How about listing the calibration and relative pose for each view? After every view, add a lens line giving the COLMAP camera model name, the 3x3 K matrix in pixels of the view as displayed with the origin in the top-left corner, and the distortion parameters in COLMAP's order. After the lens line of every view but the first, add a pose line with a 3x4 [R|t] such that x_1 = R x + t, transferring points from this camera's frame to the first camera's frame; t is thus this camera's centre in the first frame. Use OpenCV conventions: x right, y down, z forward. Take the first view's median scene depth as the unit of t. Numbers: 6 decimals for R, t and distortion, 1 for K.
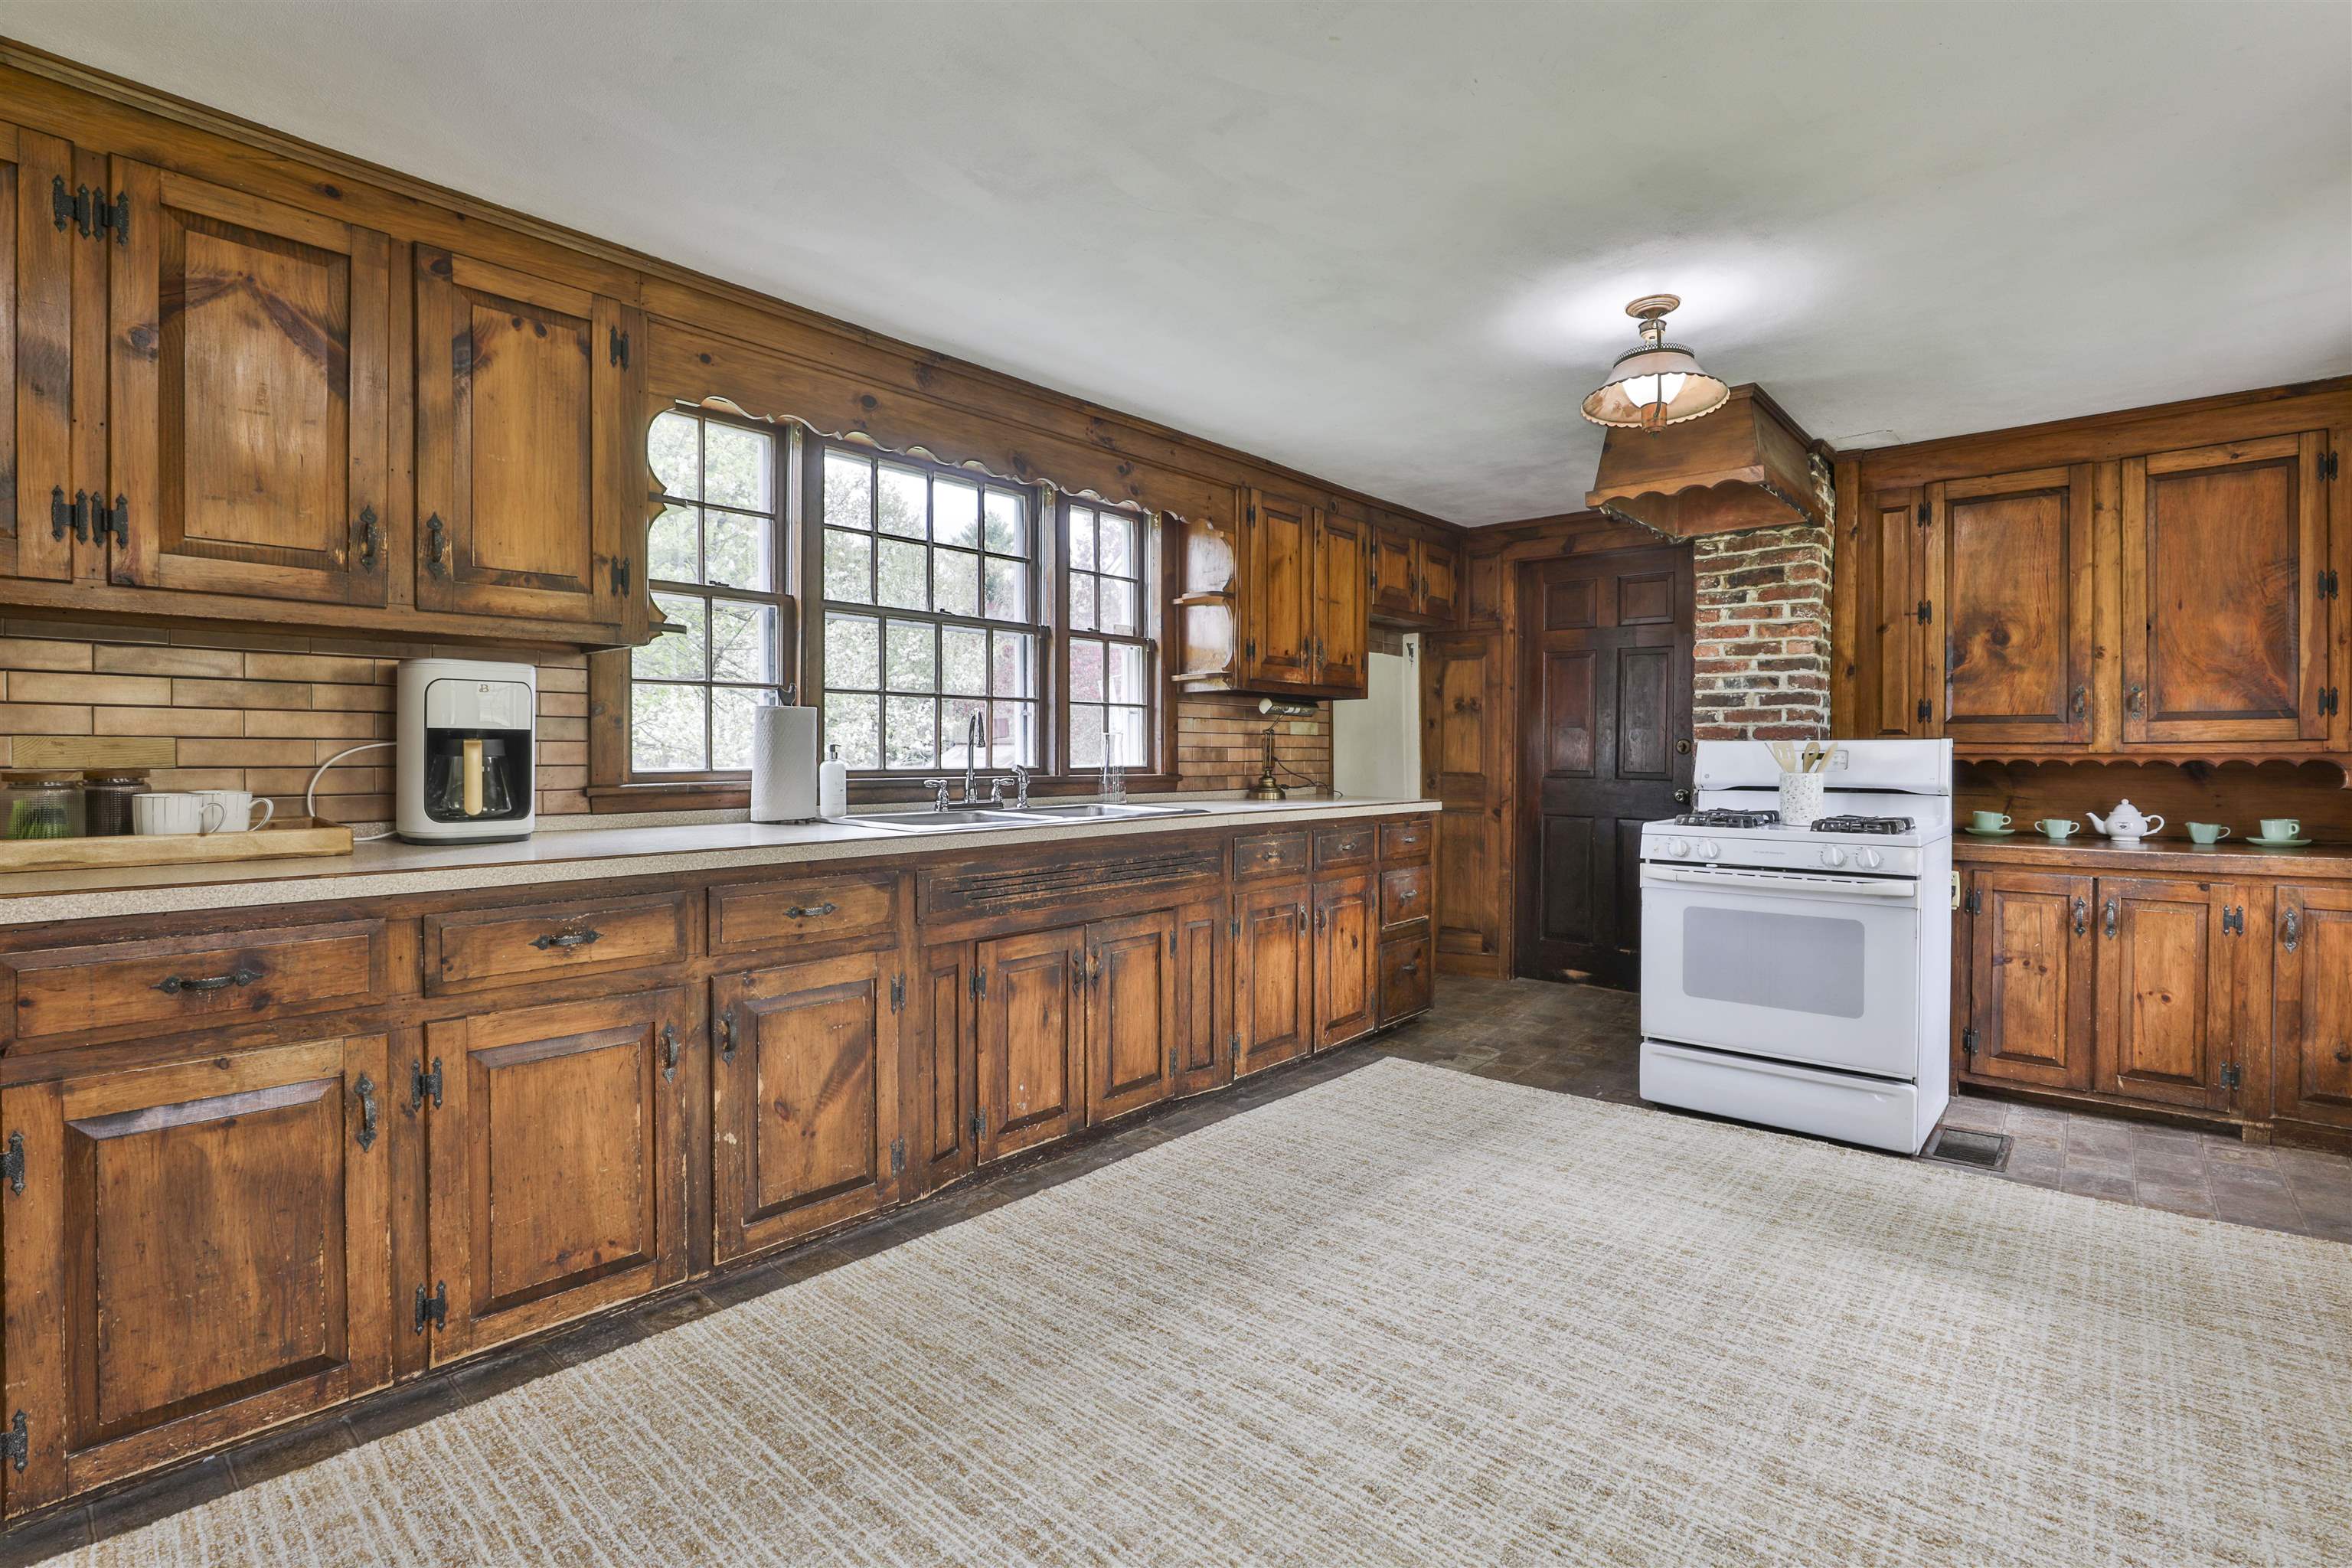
lens RADIAL K [[1087.5, 0, 1193.5], [0, 1087.5, 760.0], [0, 0, 1]] dist [-0.043742, 0.013249]
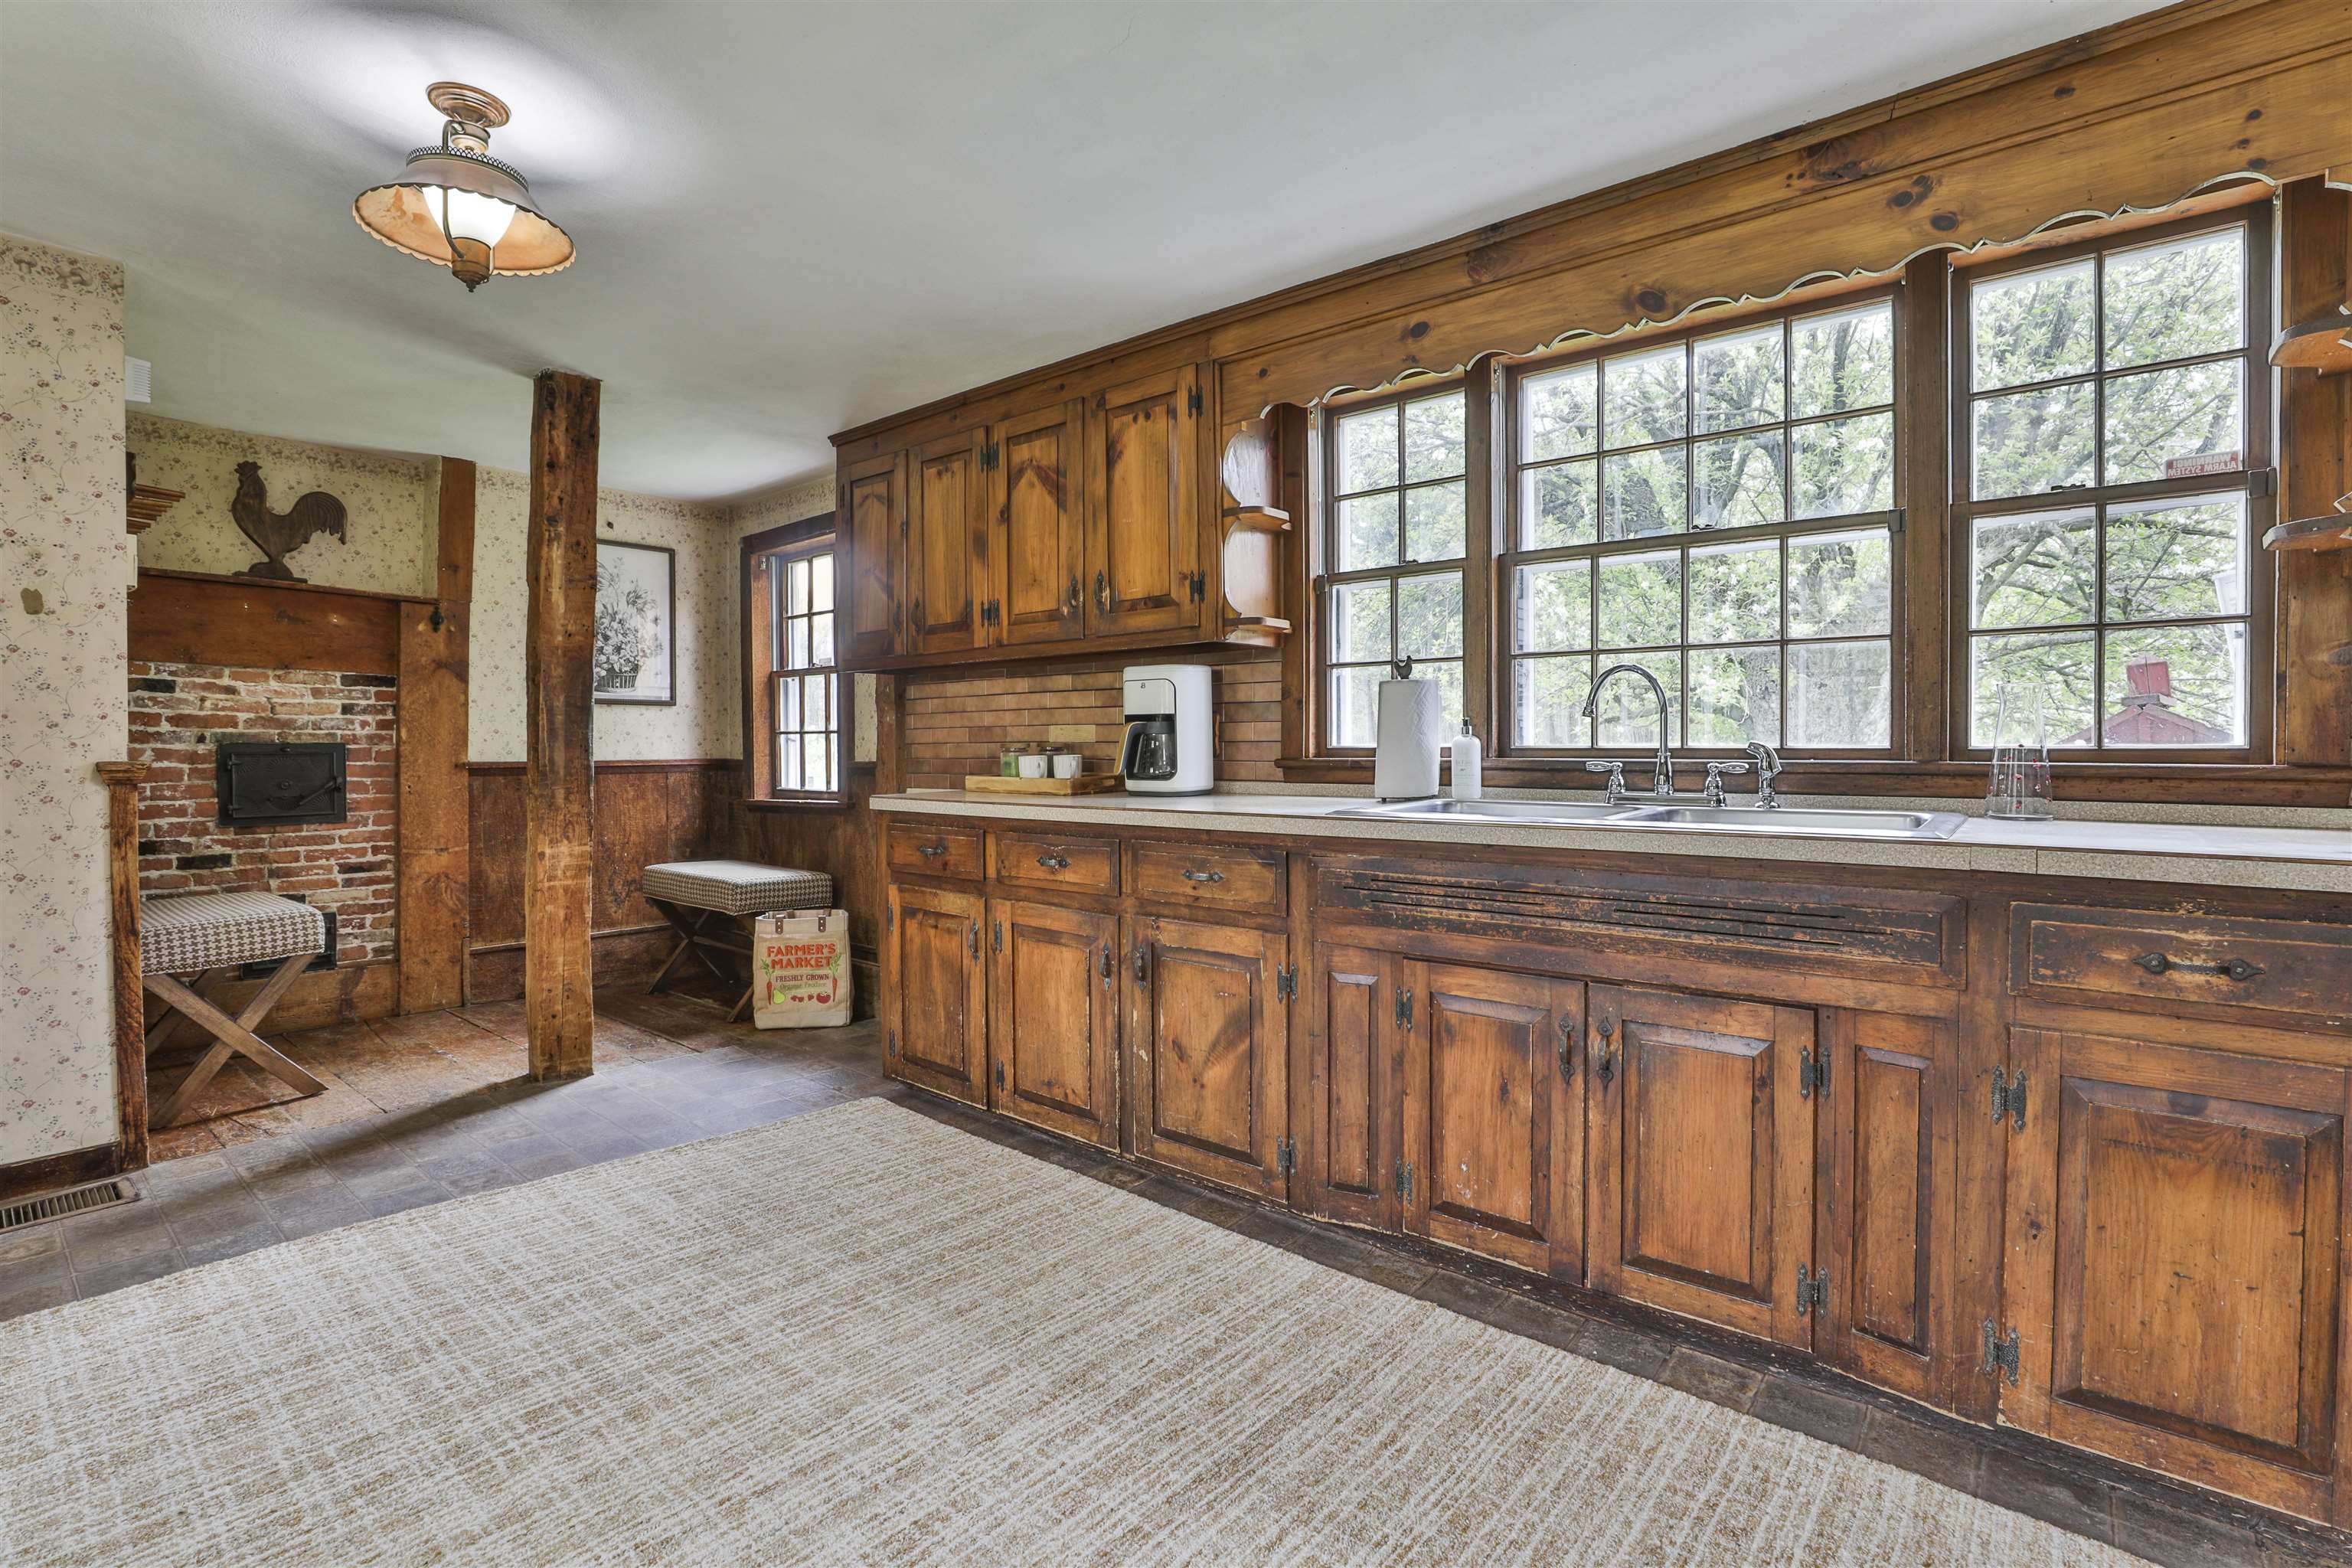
lens RADIAL K [[1082.6, 0, 1186.7], [0, 1082.6, 768.1], [0, 0, 1]] dist [-0.046012, 0.012921]
pose [[0.016597, 0.019474, -0.999673, 0.515729], [-0.002295, 0.999808, 0.019438, 0.009058], [0.999860, 0.001972, 0.016639, 0.704779]]
